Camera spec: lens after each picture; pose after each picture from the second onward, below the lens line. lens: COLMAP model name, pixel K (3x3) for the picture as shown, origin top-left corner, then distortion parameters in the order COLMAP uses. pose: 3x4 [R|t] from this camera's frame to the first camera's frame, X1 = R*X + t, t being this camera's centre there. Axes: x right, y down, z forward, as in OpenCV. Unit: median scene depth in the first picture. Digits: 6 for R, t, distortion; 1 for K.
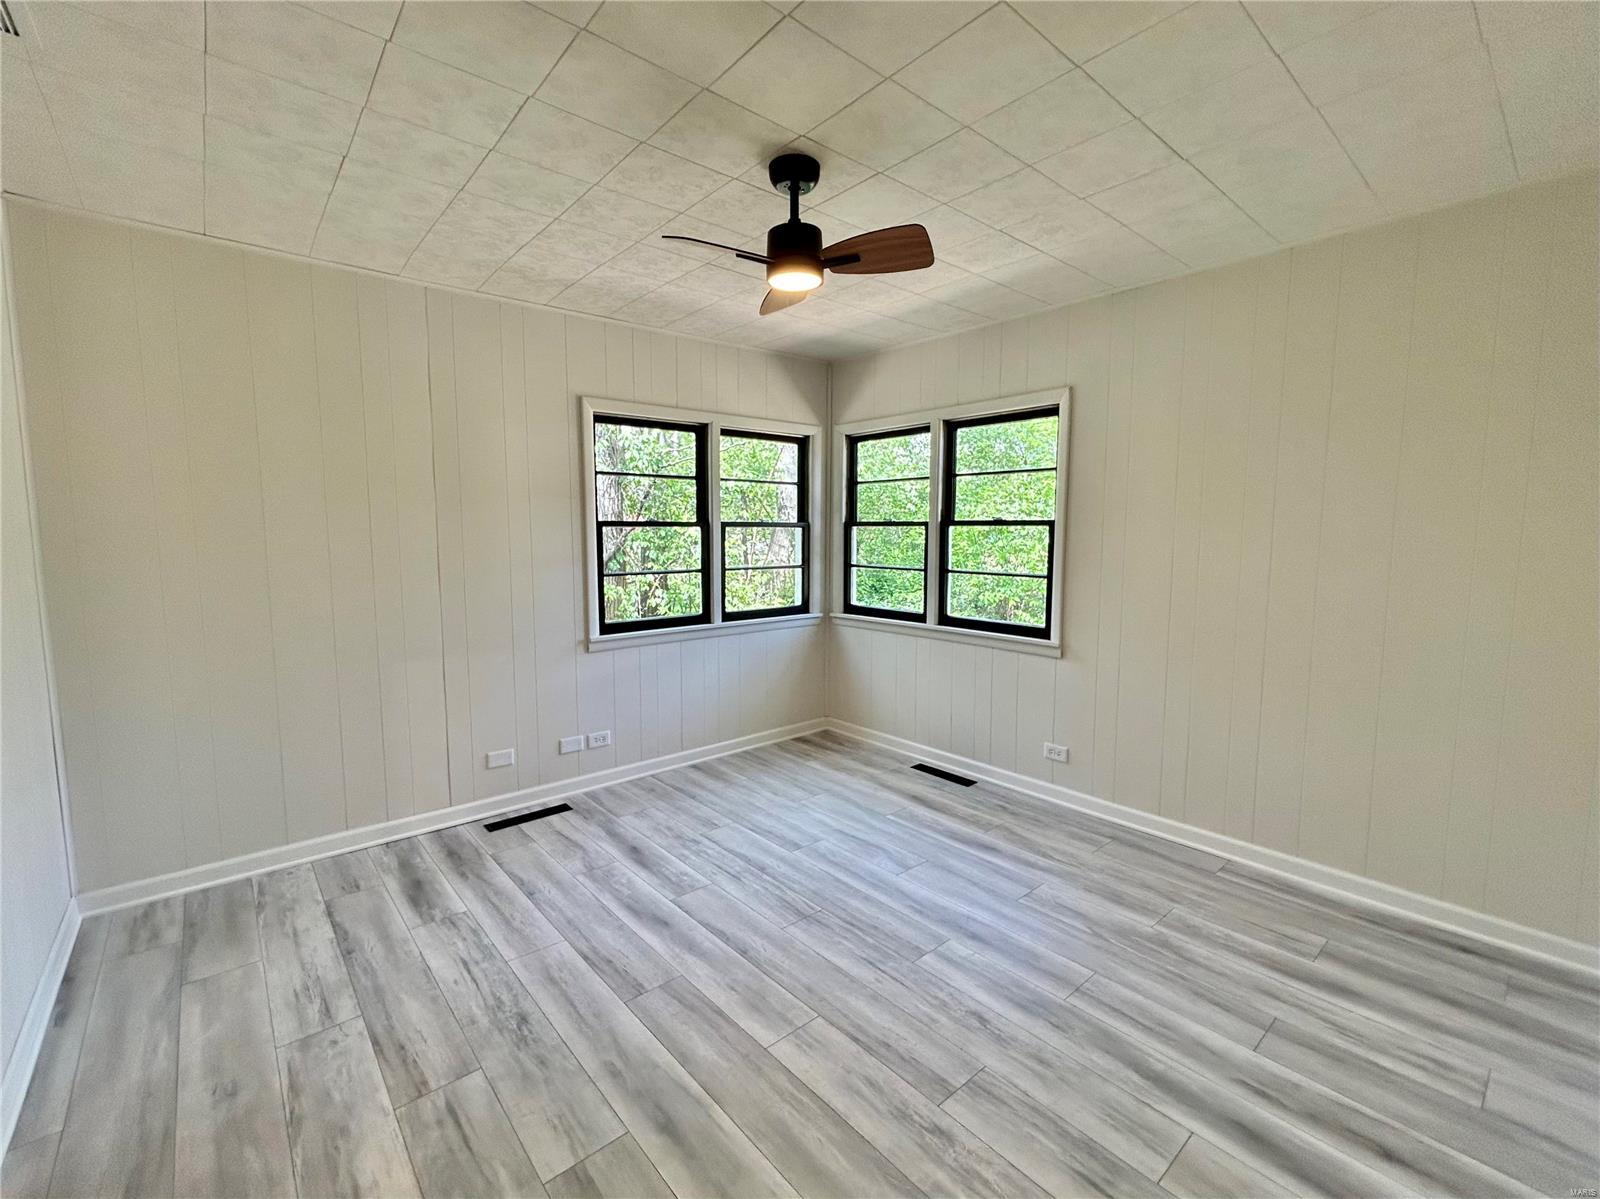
lens RADIAL K [[710.4, 0, 800.0], [0, 710.4, 599.5], [0, 0, 1]] dist [-0.001129, -0.000268]
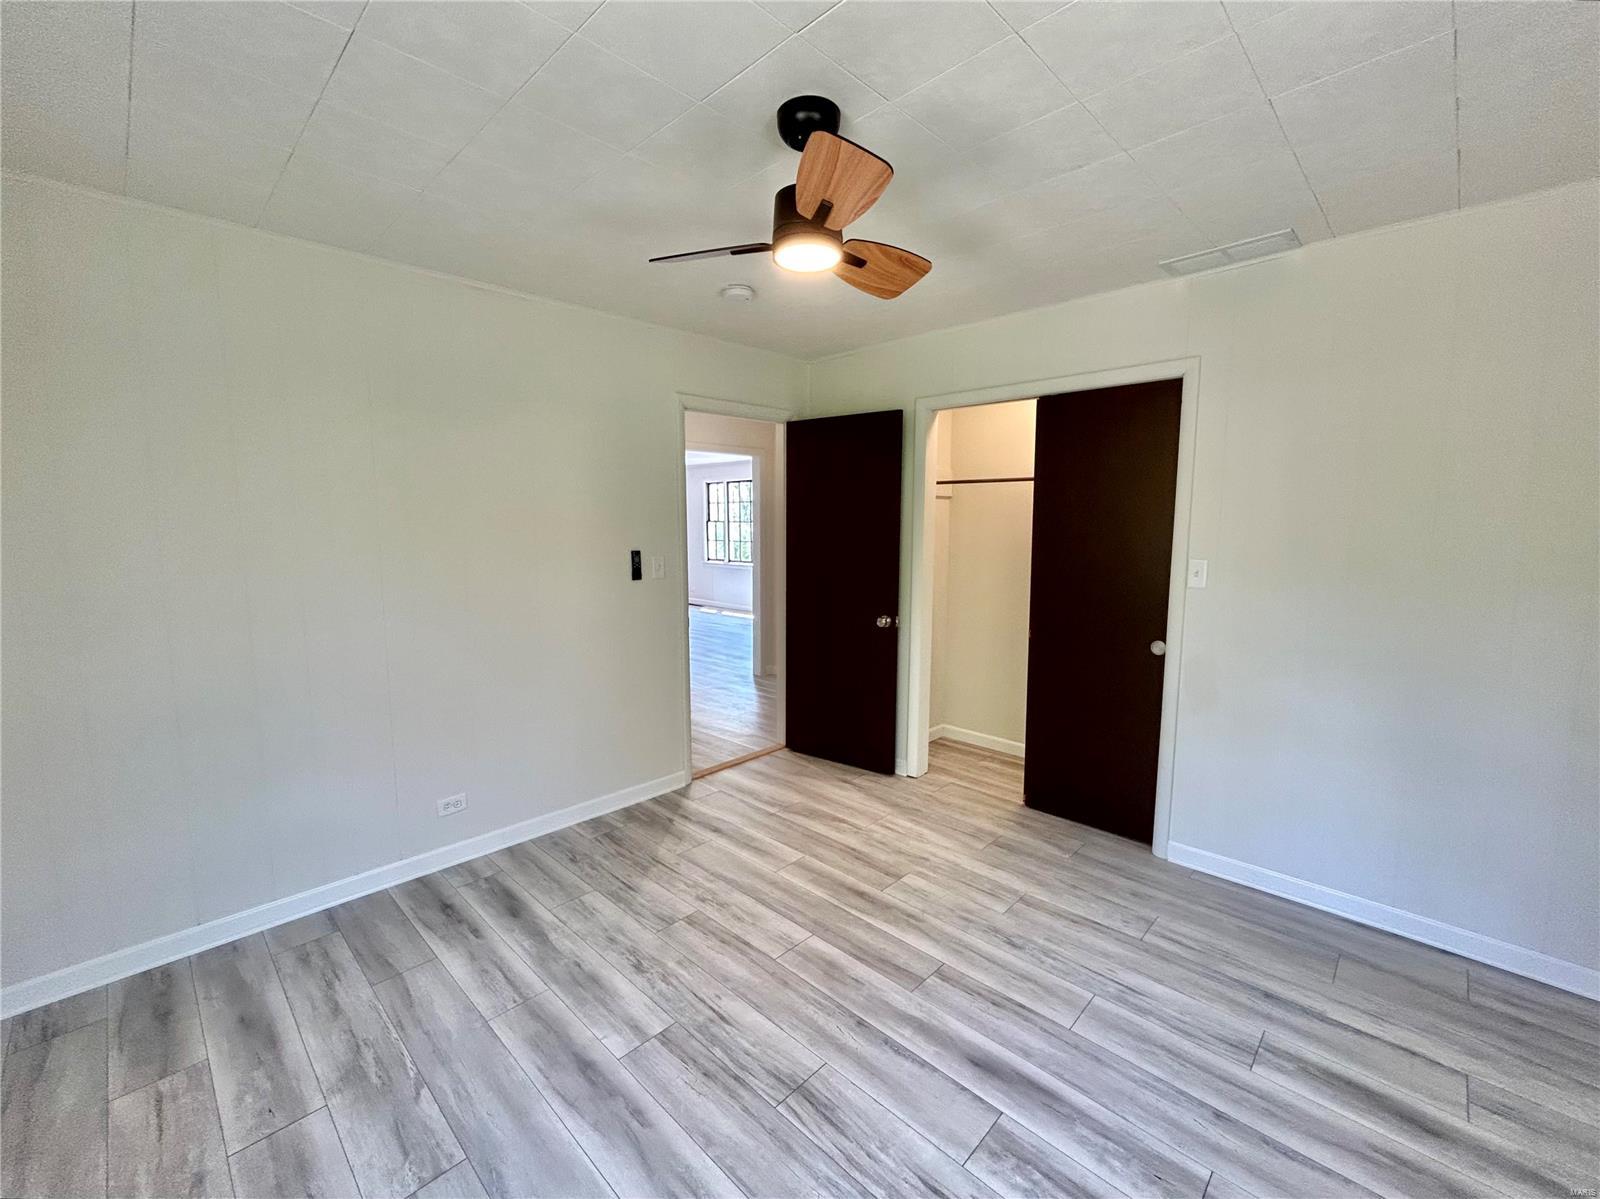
lens RADIAL K [[670.4, 0, 801.7], [0, 670.4, 595.3], [0, 0, 1]] dist [0.000411, 0.000046]
pose [[-0.995784, 0.010989, -0.091073, 0.072629], [-0.008018, 0.978573, 0.205742, -0.227107], [0.091383, 0.205605, -0.974359, 1.826254]]
